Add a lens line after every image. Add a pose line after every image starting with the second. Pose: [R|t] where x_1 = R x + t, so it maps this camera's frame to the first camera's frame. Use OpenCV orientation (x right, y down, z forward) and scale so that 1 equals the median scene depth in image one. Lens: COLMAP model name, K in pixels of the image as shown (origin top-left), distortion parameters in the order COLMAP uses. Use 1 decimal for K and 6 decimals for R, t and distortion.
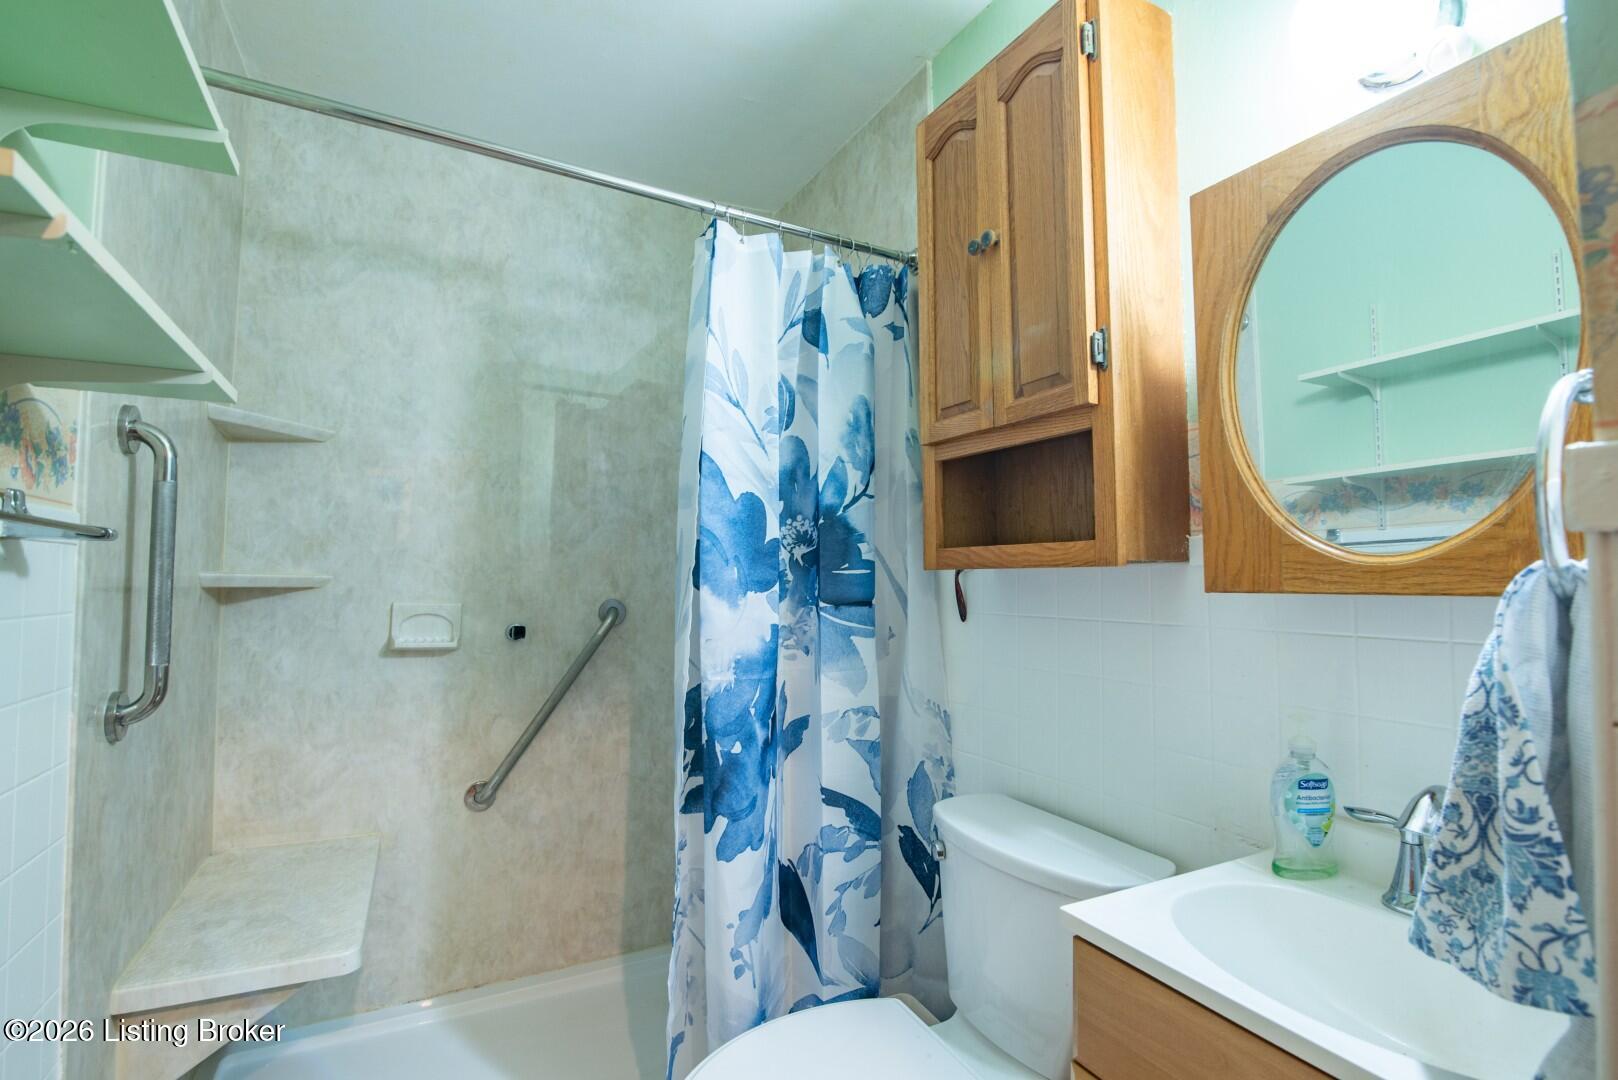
lens RADIAL K [[755.3, 0, 815.2], [0, 755.3, 542.6], [0, 0, 1]] dist [-0.019569, 0.001579]
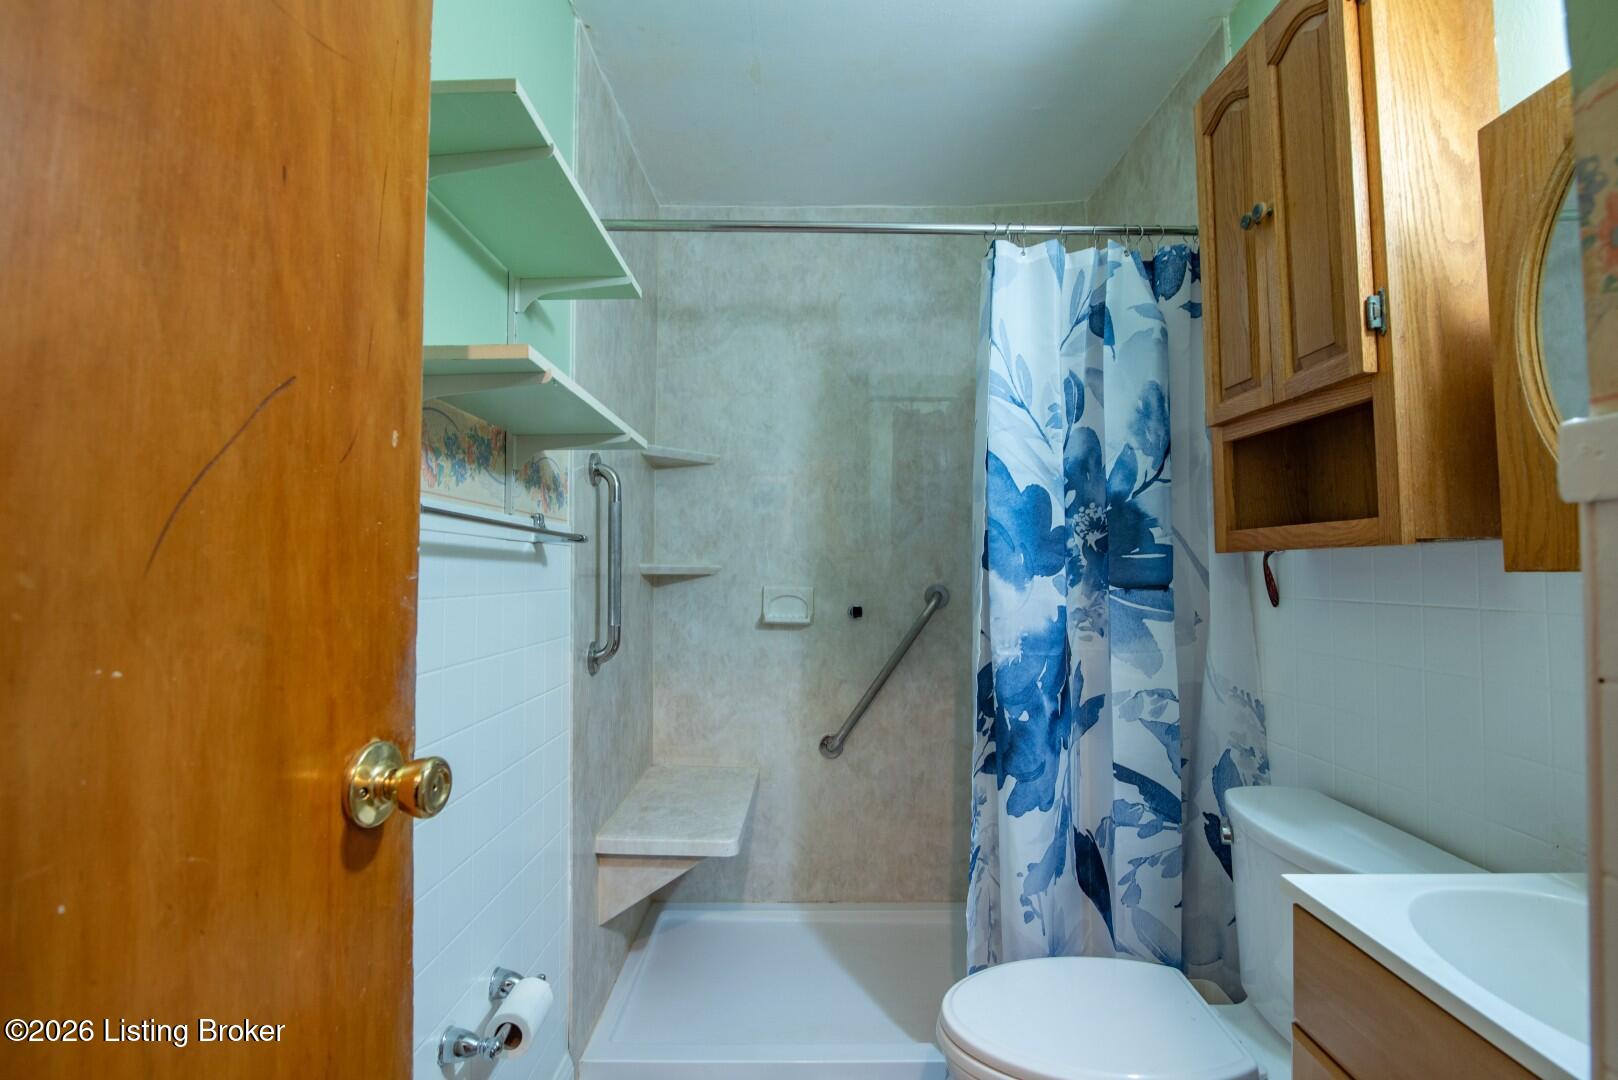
lens RADIAL K [[755.3, 0, 803.0], [0, 755.3, 540.8], [0, 0, 1]] dist [-0.019569, 0.001579]
pose [[0.879157, -0.024755, -0.475888, 0.128738], [0.029864, 0.999549, 0.003174, 0.001012], [0.475595, -0.017003, 0.879500, -0.110590]]
